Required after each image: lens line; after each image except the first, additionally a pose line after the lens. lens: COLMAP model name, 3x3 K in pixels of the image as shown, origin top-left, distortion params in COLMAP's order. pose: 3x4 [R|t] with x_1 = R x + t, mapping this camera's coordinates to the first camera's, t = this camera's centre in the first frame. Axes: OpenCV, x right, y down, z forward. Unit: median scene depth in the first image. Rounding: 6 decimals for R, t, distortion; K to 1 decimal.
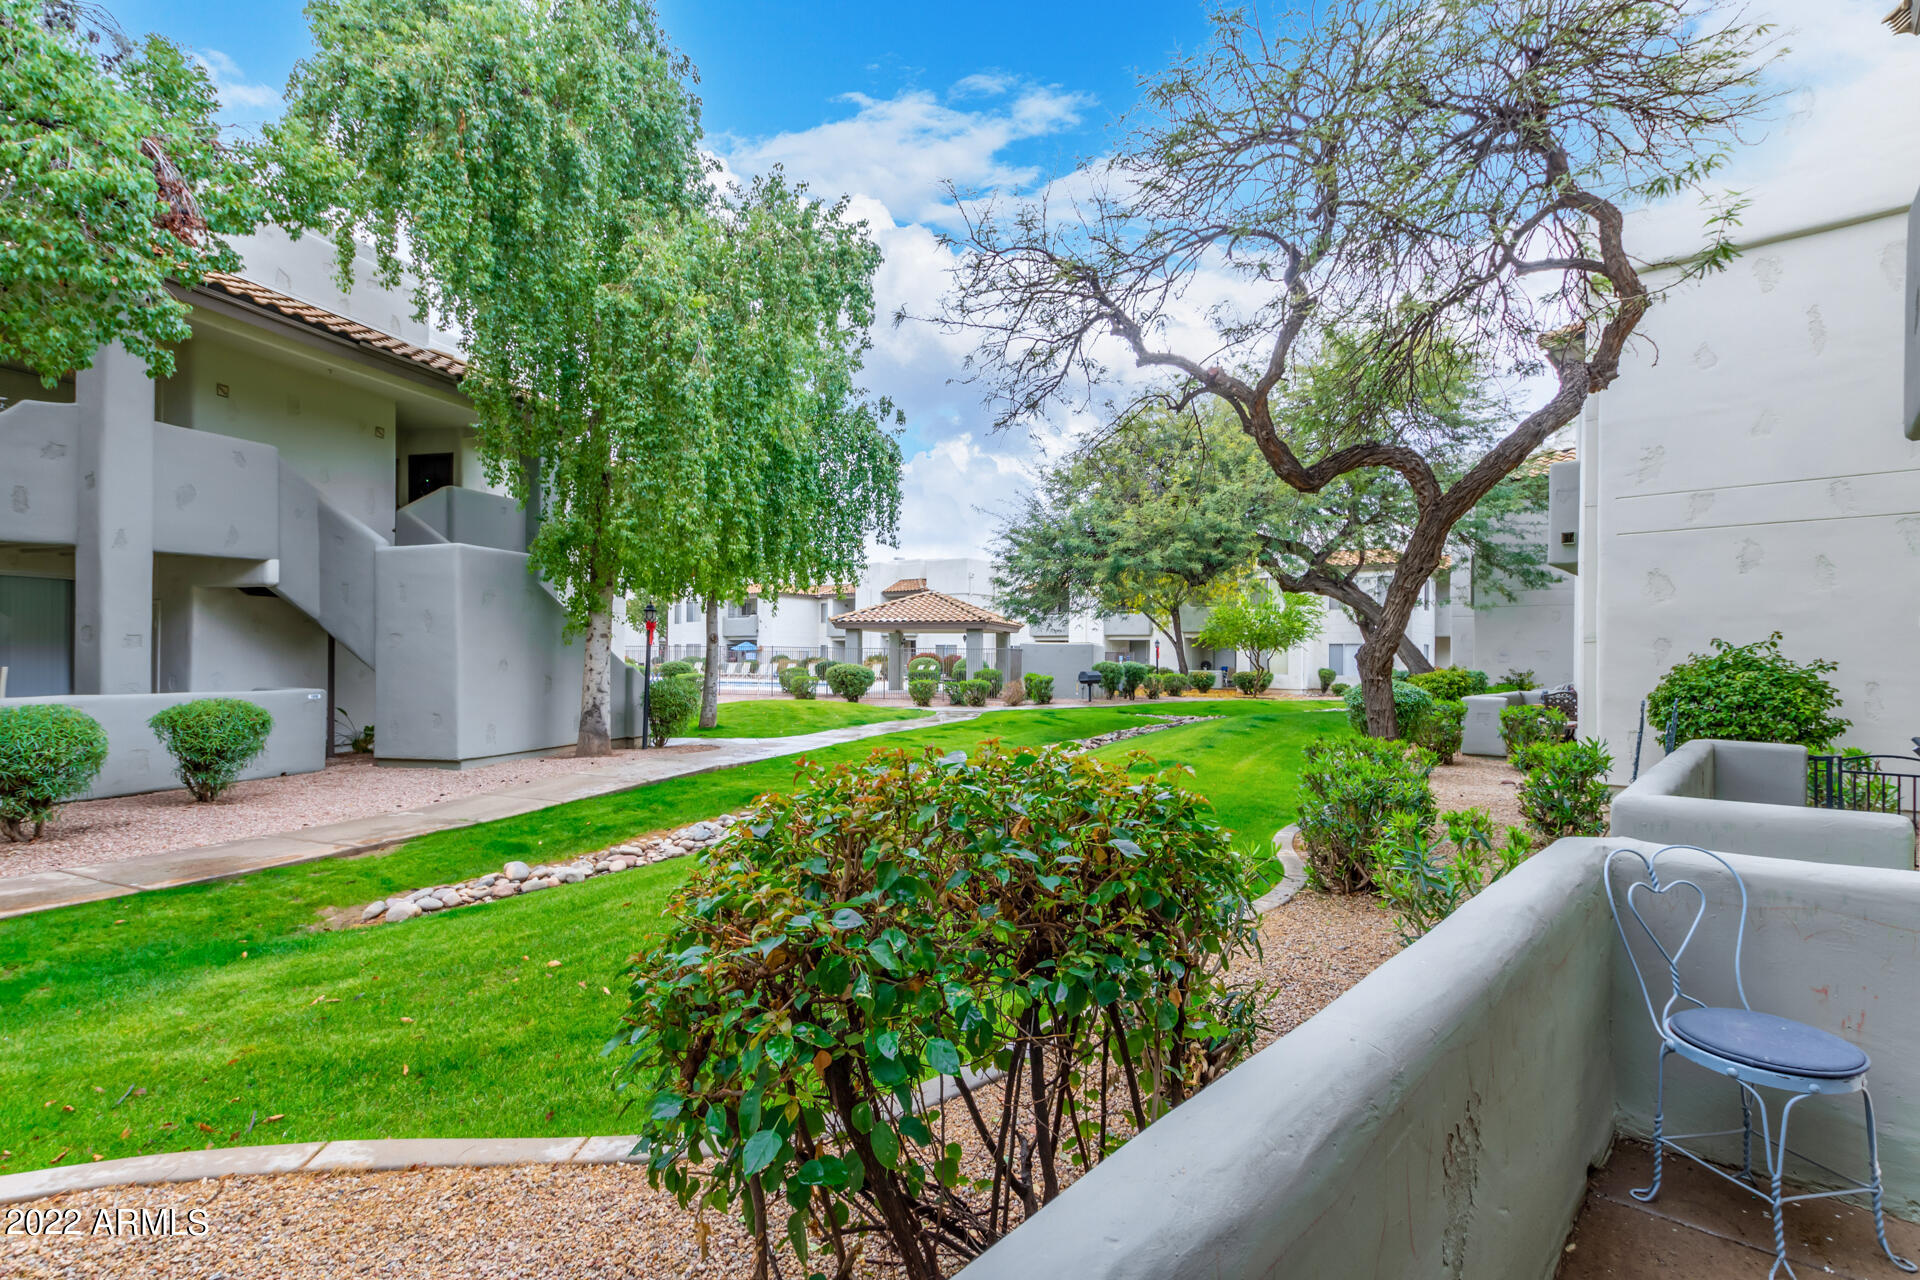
lens RADIAL K [[879.5, 0, 958.8], [0, 879.5, 659.2], [0, 0, 1]] dist [0.005942, -0.003210]
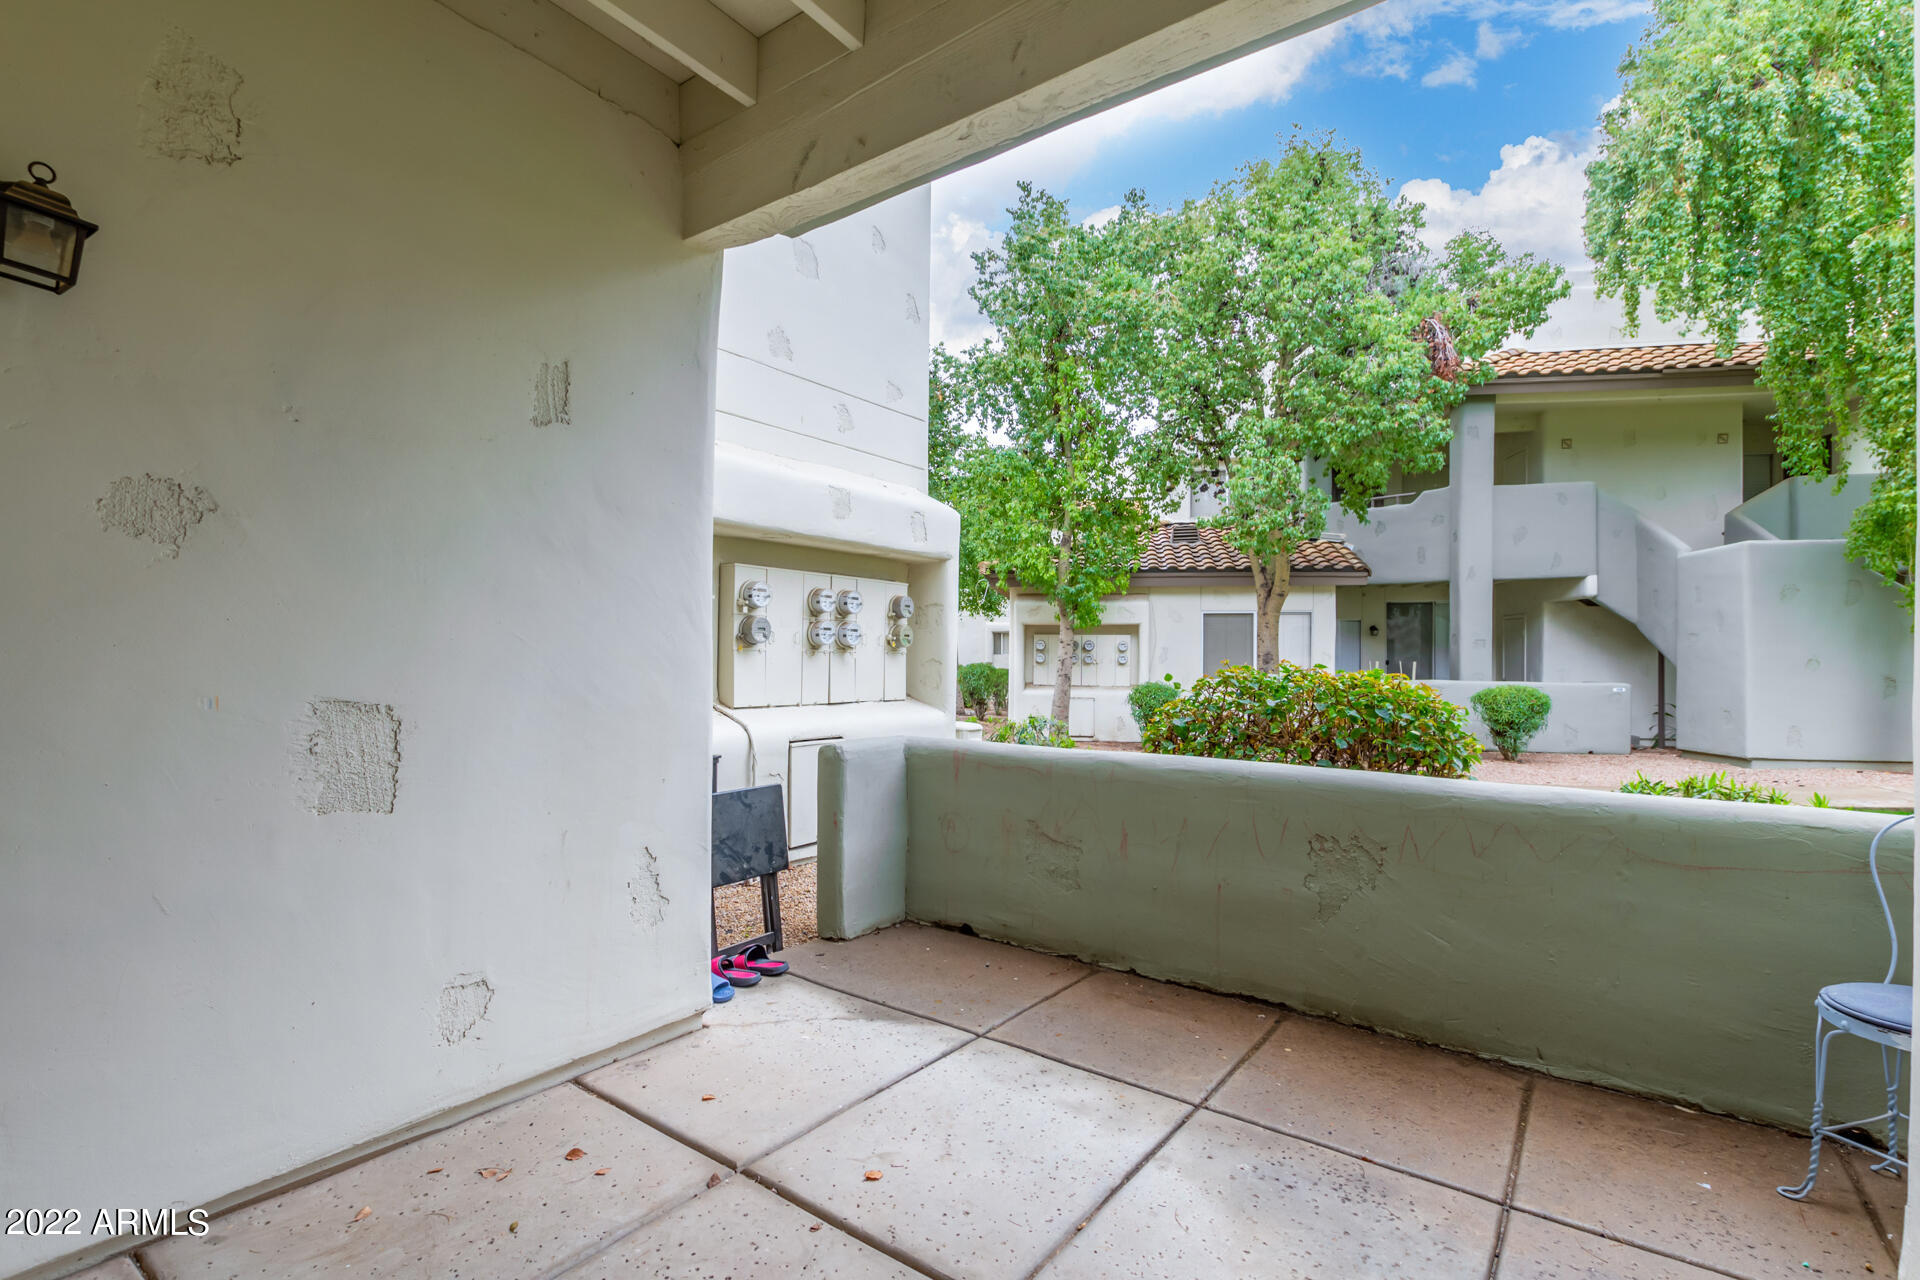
lens RADIAL K [[879.5, 0, 958.8], [0, 879.5, 659.2], [0, 0, 1]] dist [0.005942, -0.003210]
pose [[0.130272, -0.004639, -0.991467, 0.343358], [-0.008044, 0.999951, -0.005736, 0.017556], [0.991446, 0.008723, 0.130228, -0.017569]]
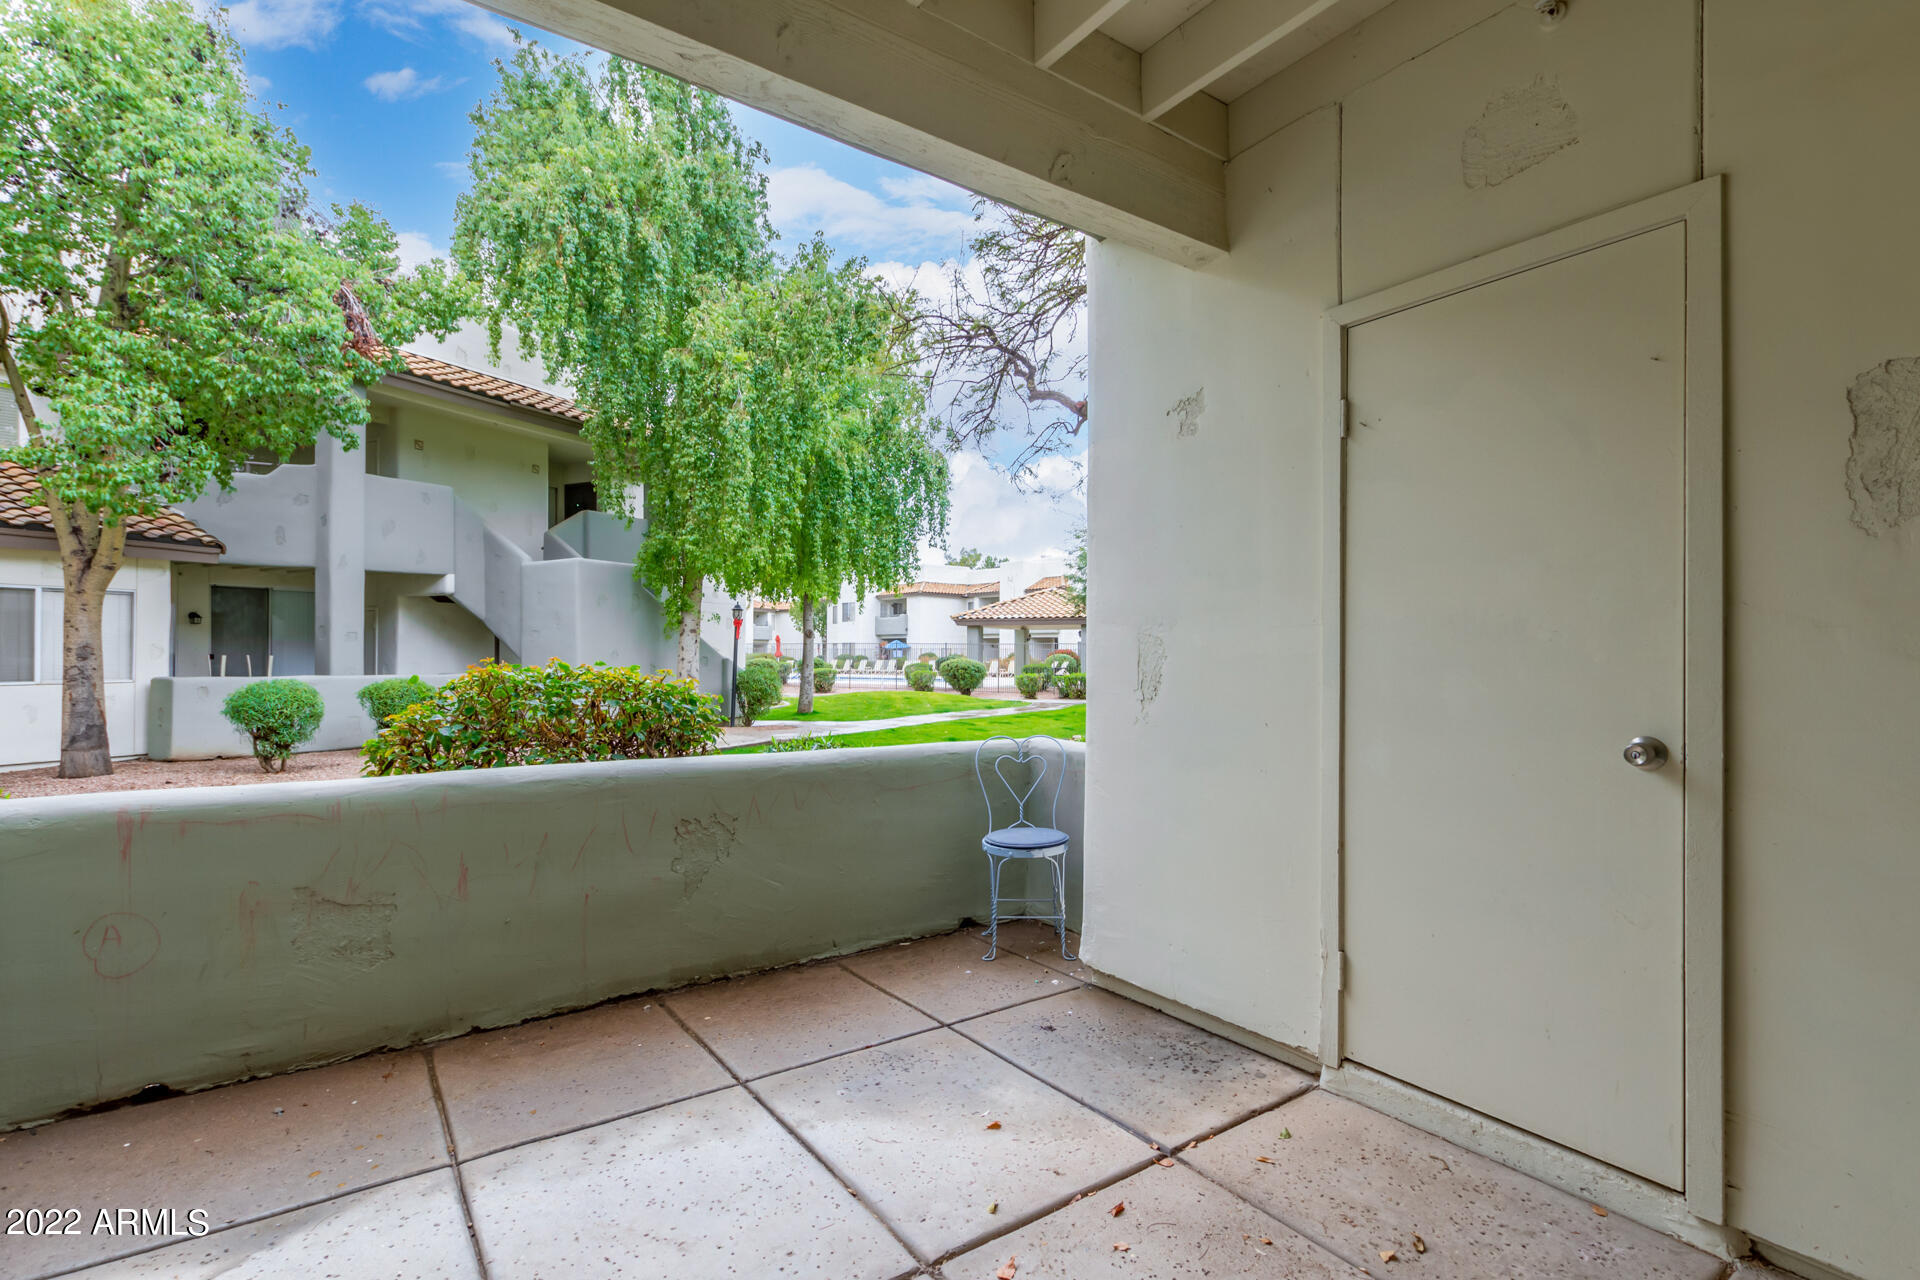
lens RADIAL K [[890.1, 0, 949.6], [0, 890.1, 653.6], [0, 0, 1]] dist [0.009638, -0.003743]
pose [[0.979730, -0.005008, -0.200260, 0.228516], [0.003968, 0.999976, -0.005595, 0.015607], [0.200284, 0.004687, 0.979727, -0.155058]]
